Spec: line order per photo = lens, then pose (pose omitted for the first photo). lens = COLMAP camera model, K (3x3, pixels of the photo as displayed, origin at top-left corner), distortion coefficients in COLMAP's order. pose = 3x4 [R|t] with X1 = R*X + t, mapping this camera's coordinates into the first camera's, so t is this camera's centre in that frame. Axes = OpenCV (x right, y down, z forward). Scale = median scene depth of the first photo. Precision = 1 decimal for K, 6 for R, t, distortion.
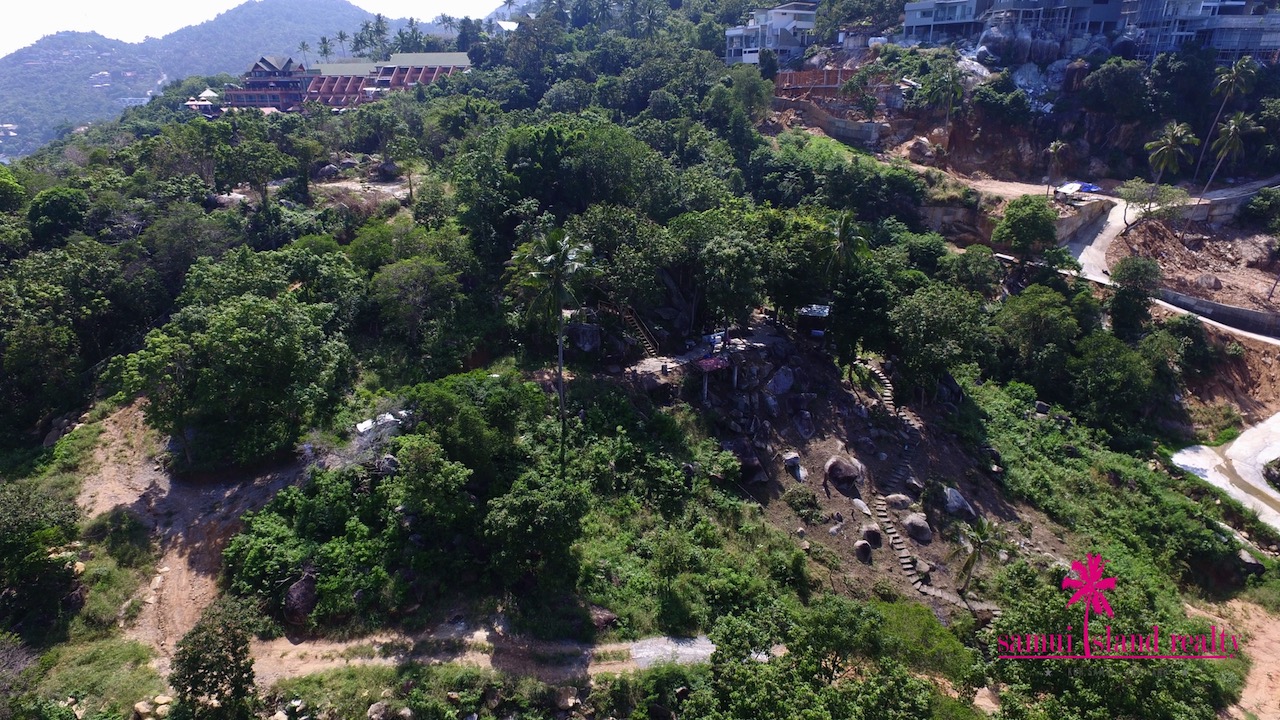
lens RADIAL K [[741.5, 0, 636.9], [0, 741.5, 364.0], [0, 0, 1]] dist [-0.014244, 0.016466]
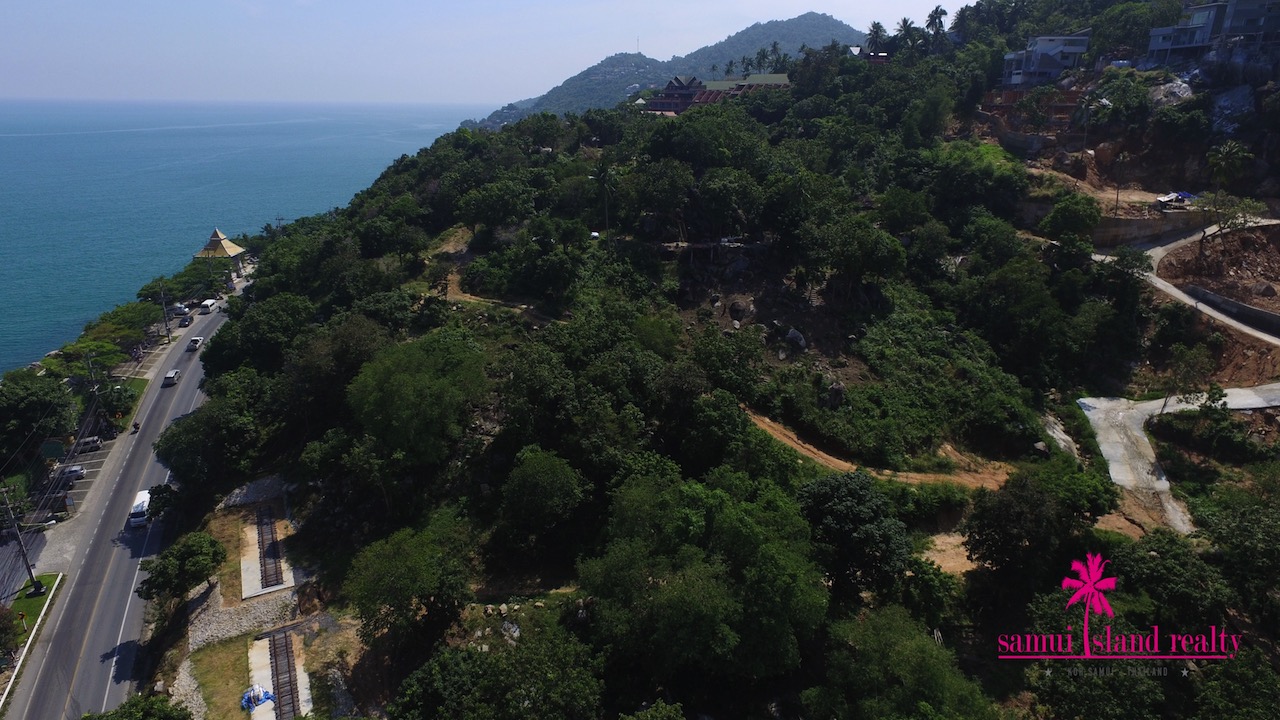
lens RADIAL K [[741.5, 0, 636.9], [0, 741.5, 364.0], [0, 0, 1]] dist [-0.014244, 0.016466]
pose [[0.819661, 0.207985, -0.533758, 0.616339], [-0.216596, 0.975112, 0.047350, 0.141424], [0.530322, 0.076799, 0.844310, -0.386900]]
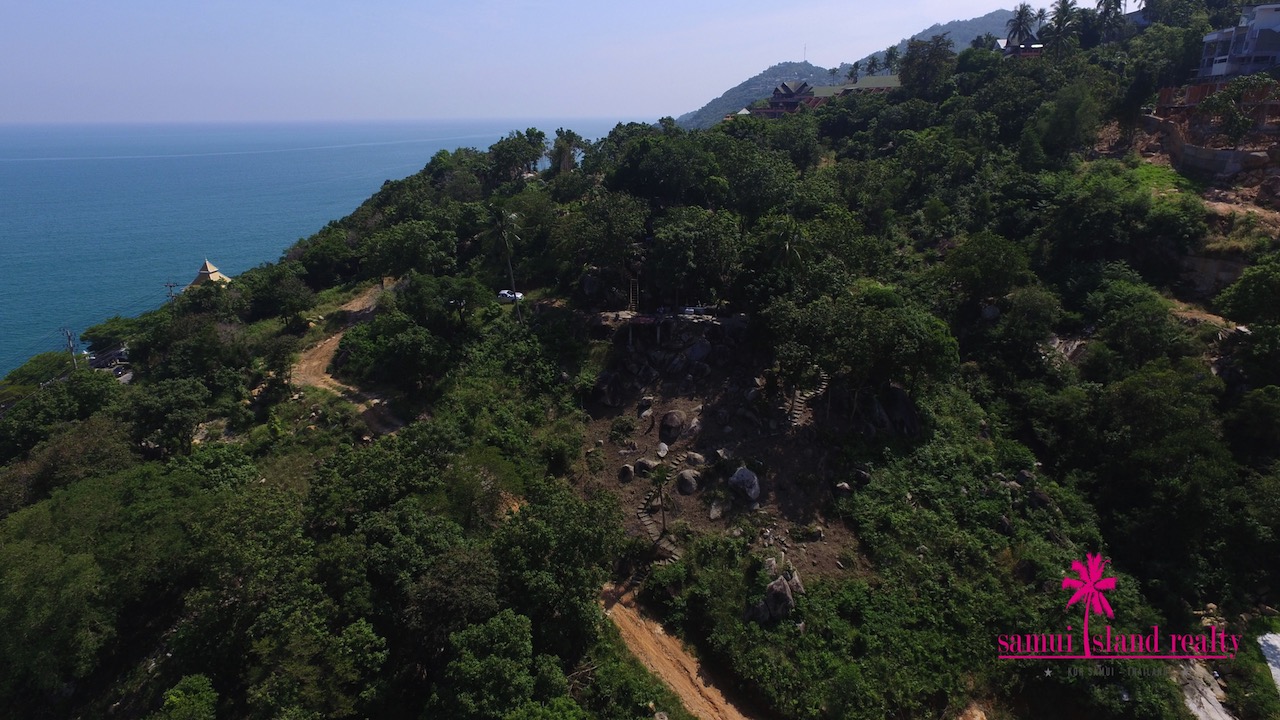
lens RADIAL K [[741.5, 0, 636.9], [0, 741.5, 364.0], [0, 0, 1]] dist [-0.014244, 0.016466]
pose [[0.674276, 0.239175, -0.698676, 0.605344], [-0.254055, 0.963479, 0.084641, -0.019881], [0.693403, 0.120431, 0.710414, 0.046998]]
